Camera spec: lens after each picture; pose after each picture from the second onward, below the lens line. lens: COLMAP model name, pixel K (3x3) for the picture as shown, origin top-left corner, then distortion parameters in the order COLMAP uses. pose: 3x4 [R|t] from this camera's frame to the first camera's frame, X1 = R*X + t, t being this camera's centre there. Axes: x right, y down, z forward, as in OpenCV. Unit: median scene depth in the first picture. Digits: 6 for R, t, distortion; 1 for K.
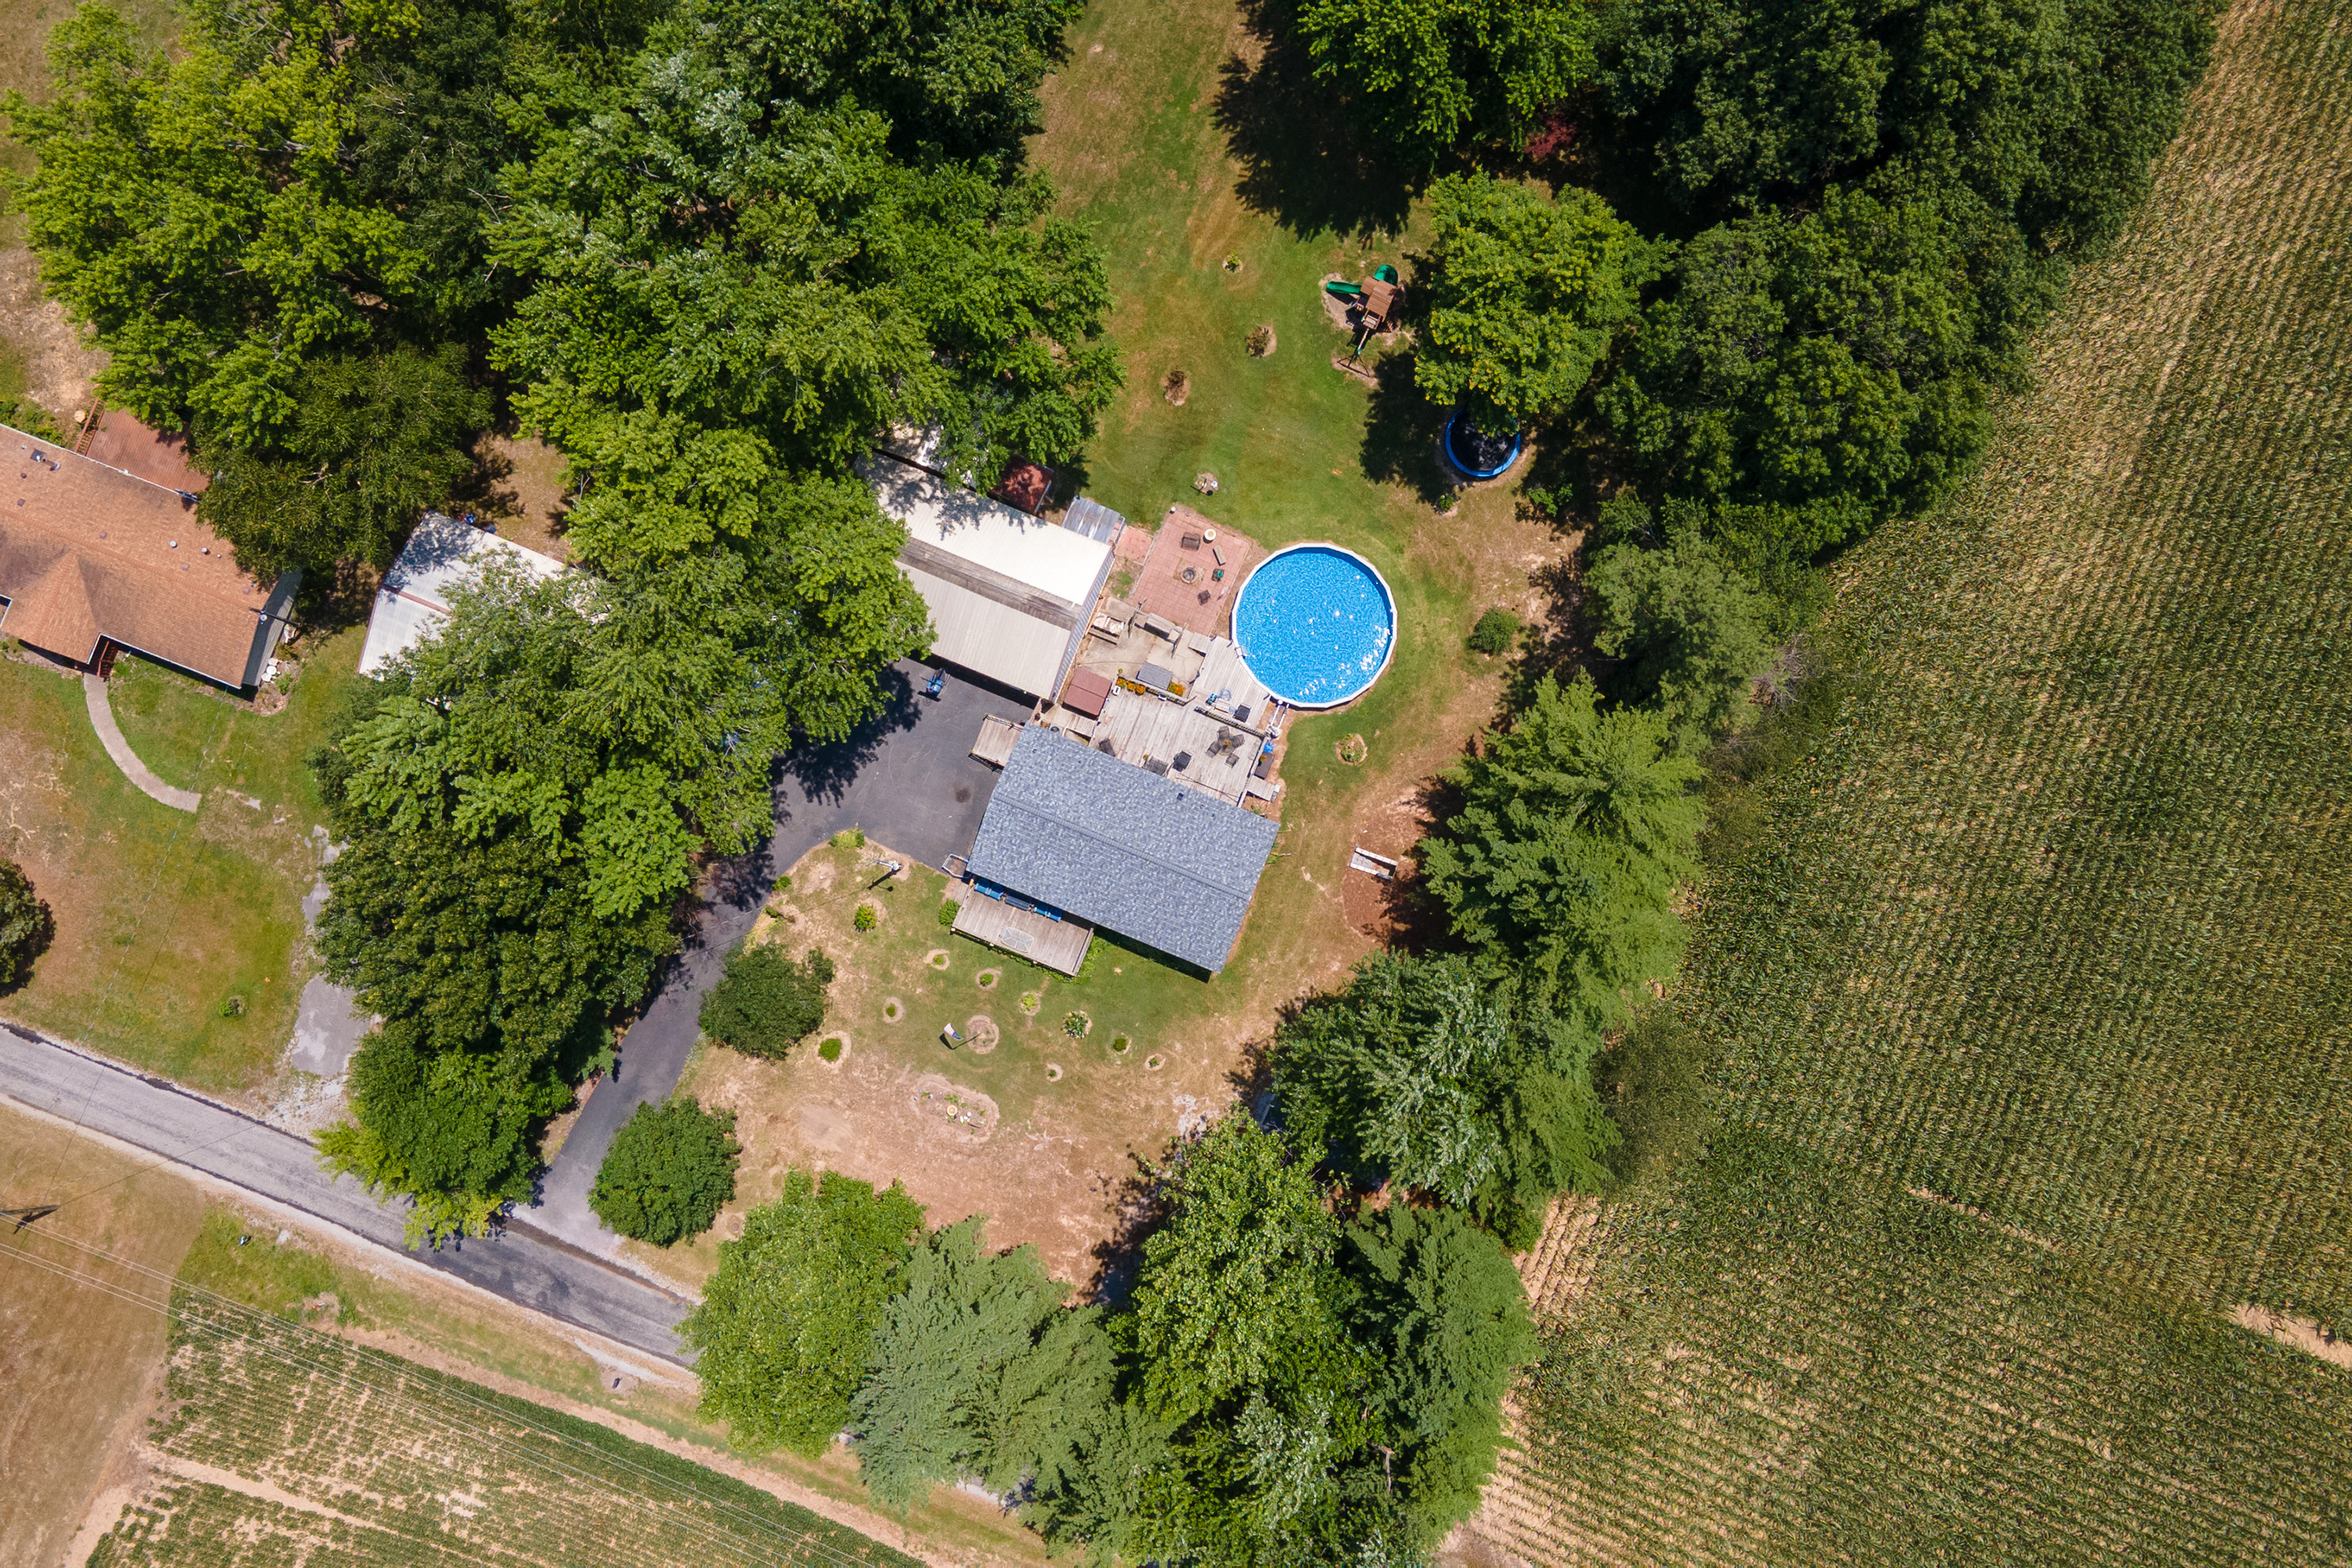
lens RADIAL K [[1962.2, 0, 1176.0], [0, 1962.2, 784.0], [0, 0, 1]] dist [0.009826, 0.038697]
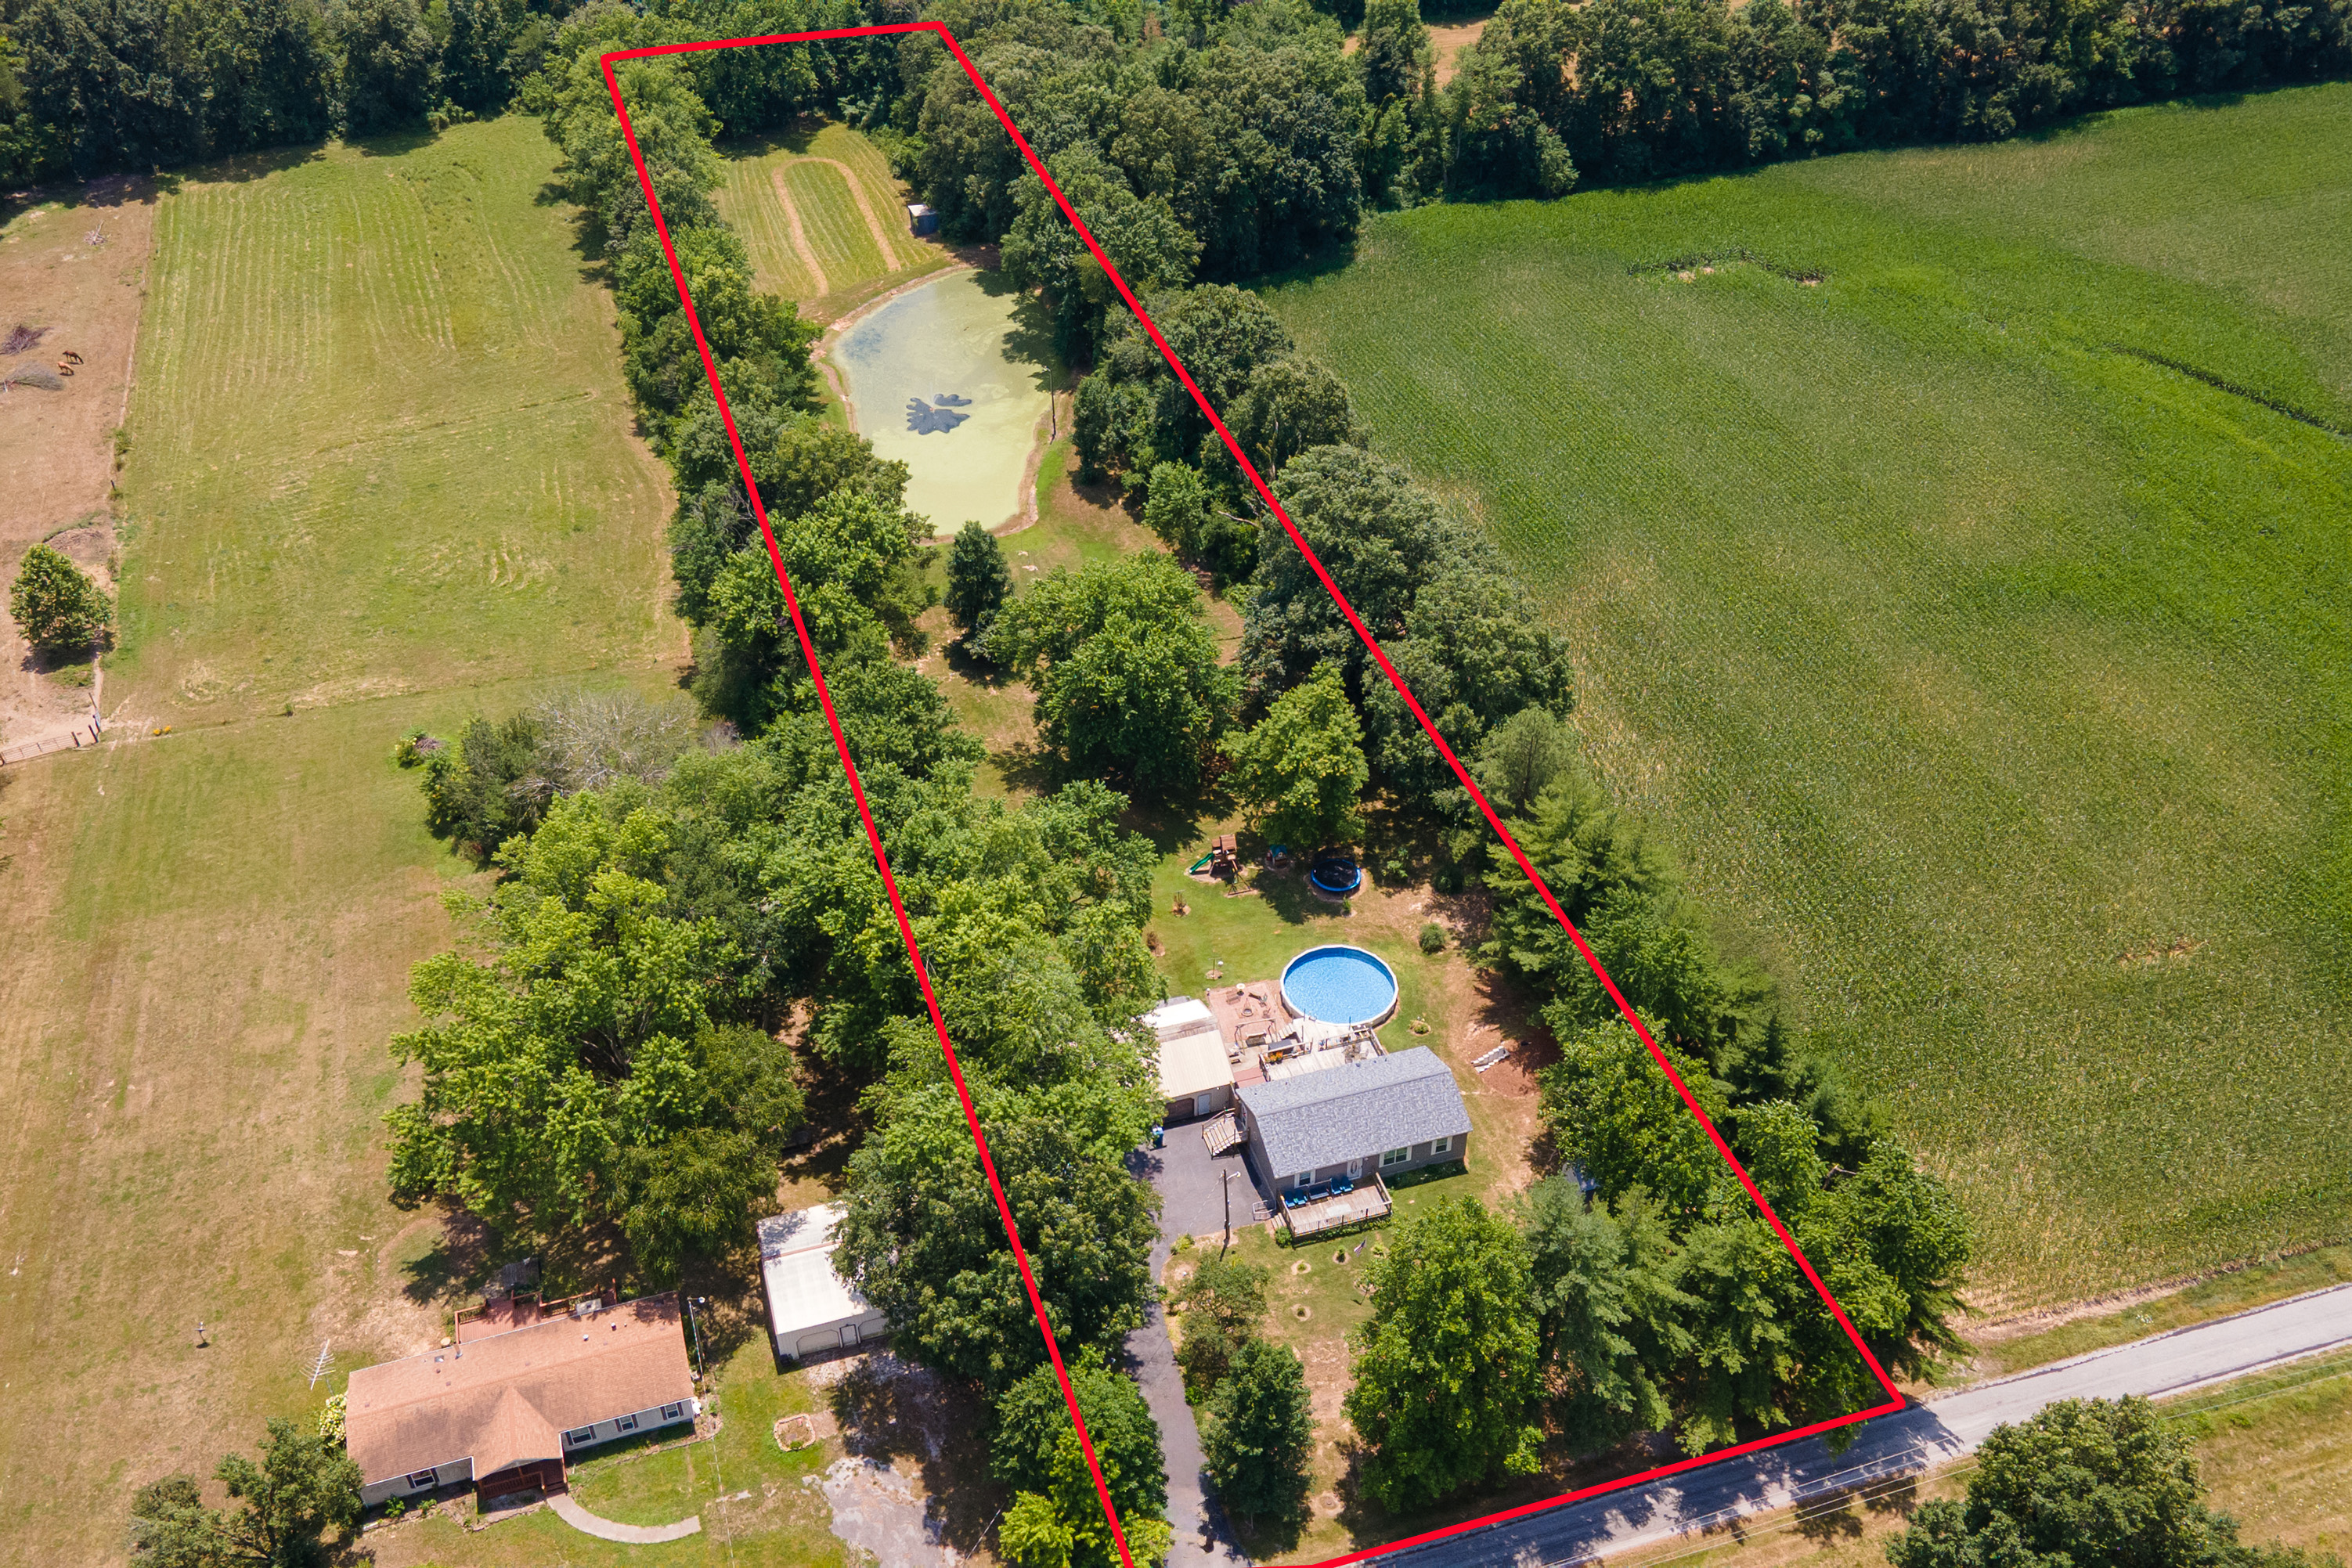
lens RADIAL K [[1962.2, 0, 1176.0], [0, 1962.2, 784.0], [0, 0, 1]] dist [0.009826, 0.038697]
pose [[0.775645, -0.382064, 0.502396, -0.698052], [0.629389, 0.527940, -0.570218, 0.593398], [-0.047375, 0.758490, 0.649961, -0.028119]]
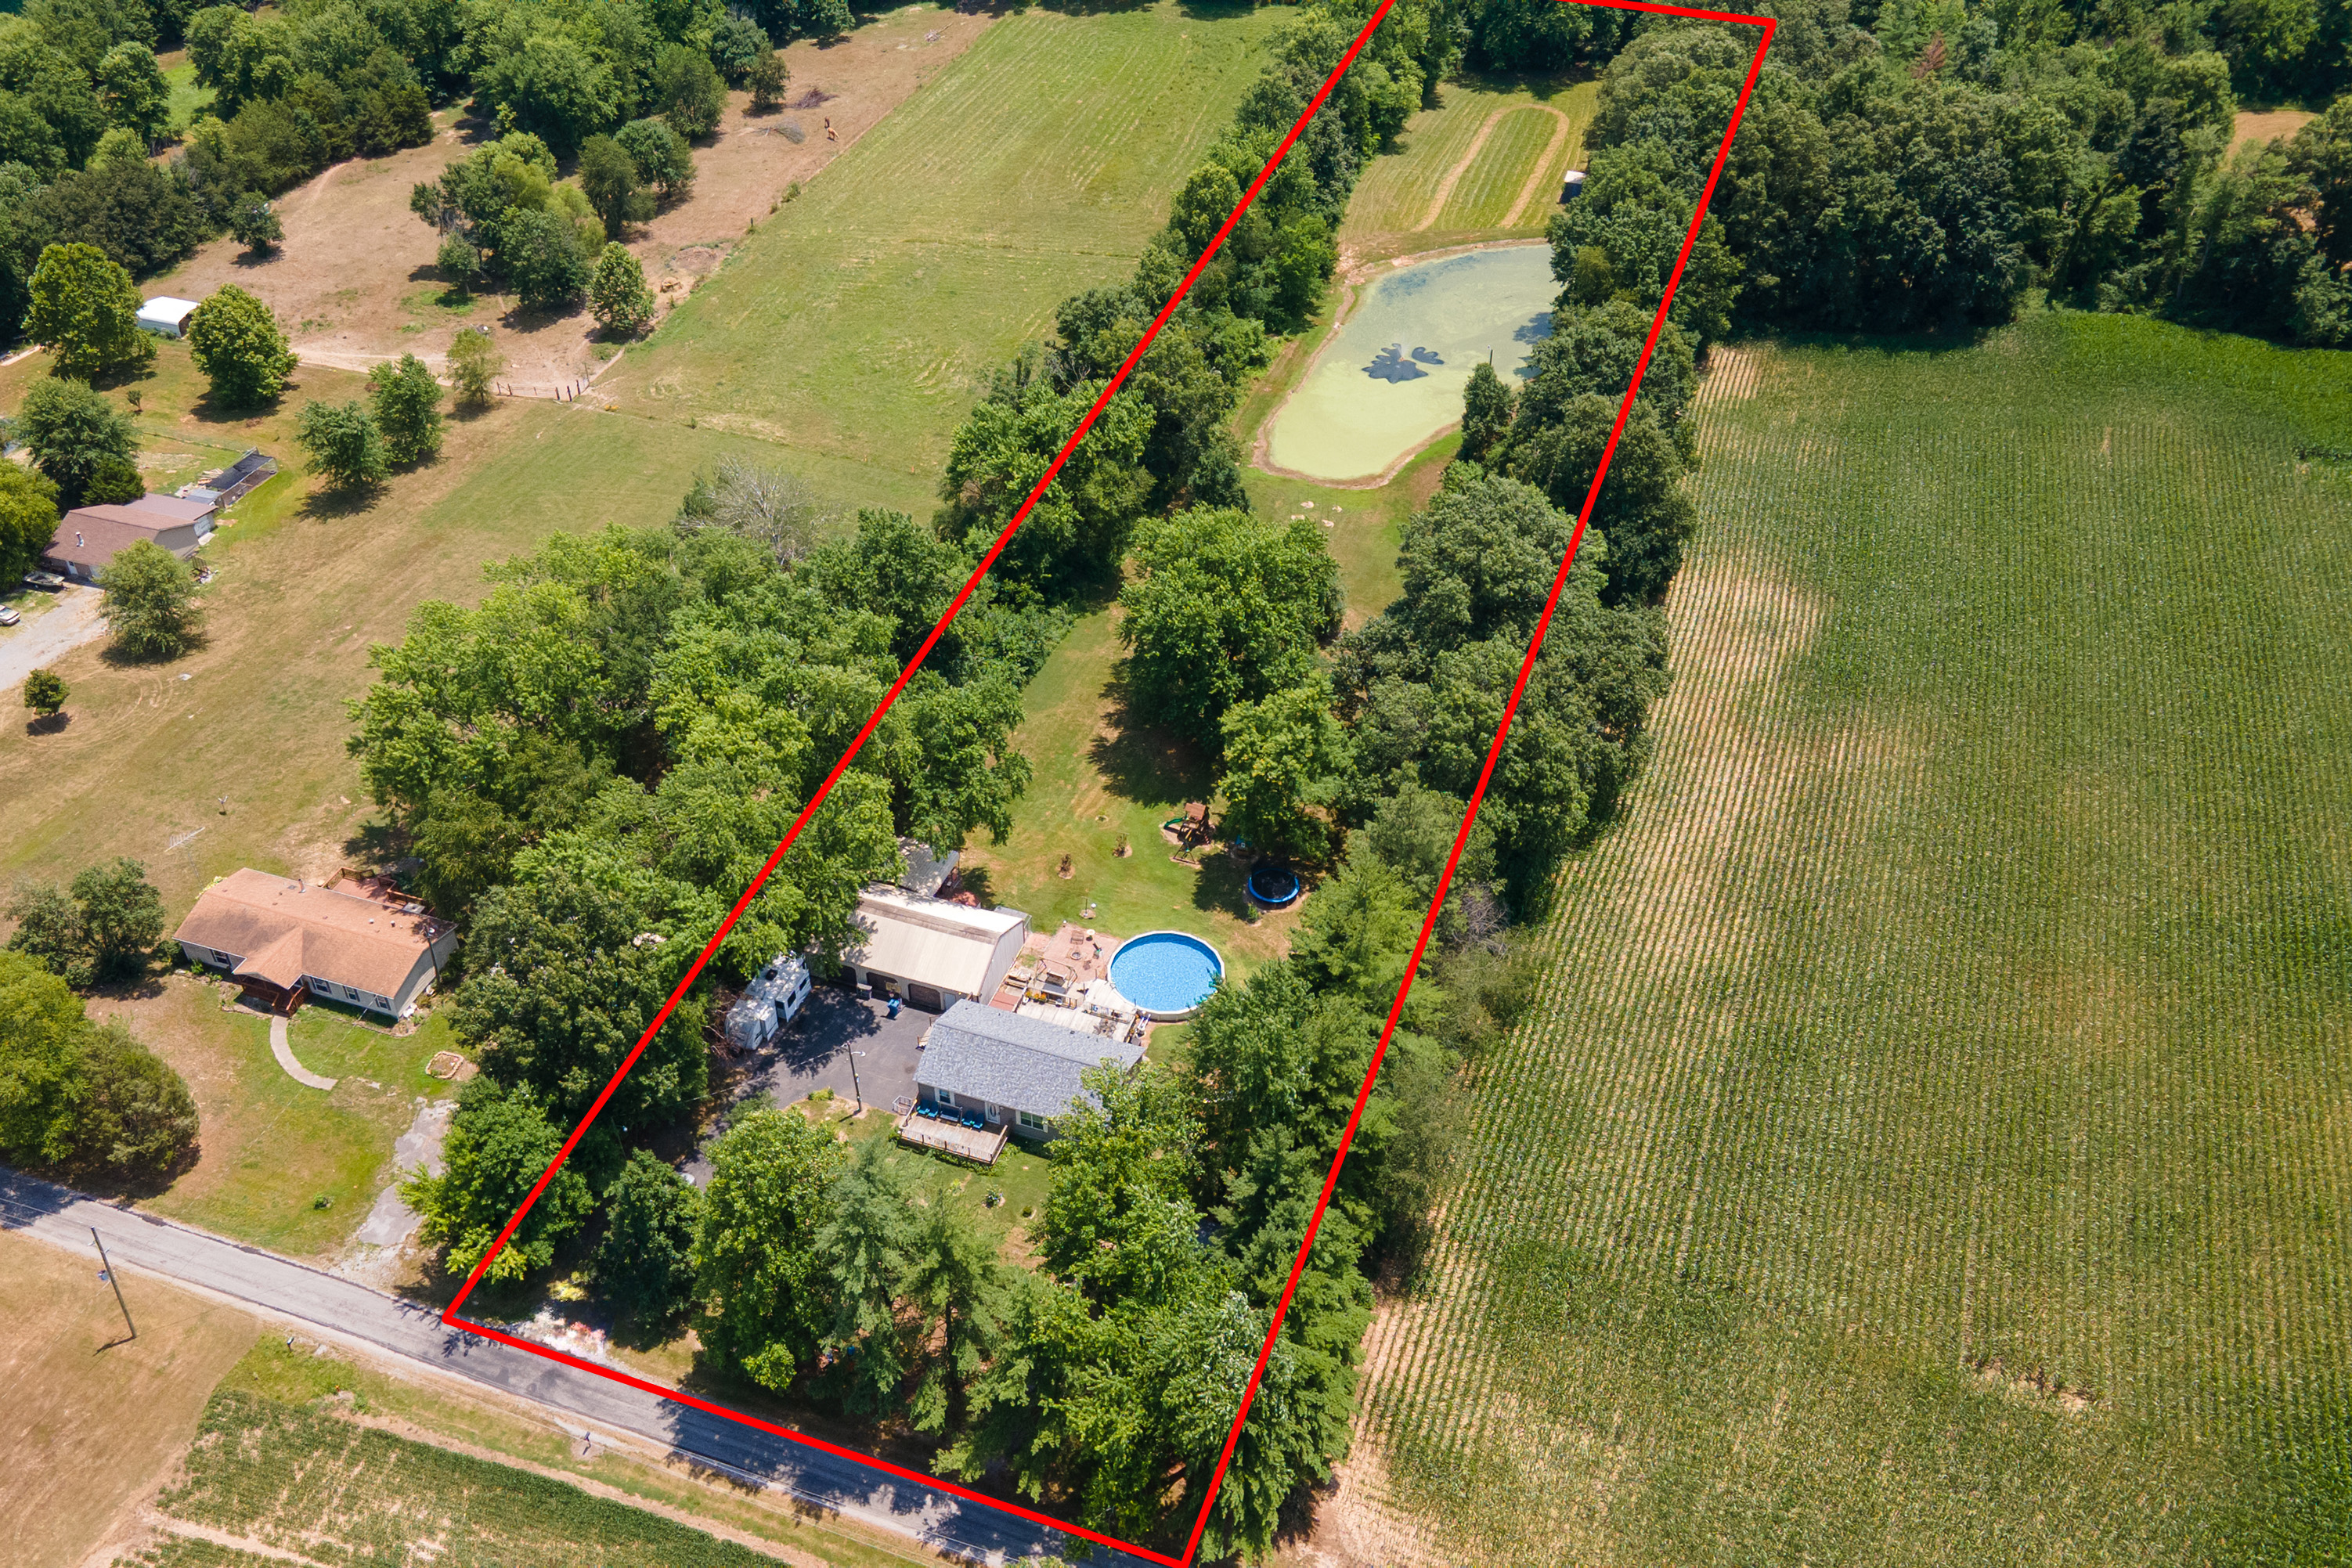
lens RADIAL K [[1973.1, 0, 1121.5], [0, 1973.1, 779.9], [0, 0, 1]] dist [0.000271, 0.047352]
pose [[0.999408, -0.016067, 0.030412, -0.001949], [0.033178, 0.683508, -0.729189, 0.879677], [-0.009071, 0.729766, 0.683636, -0.068561]]
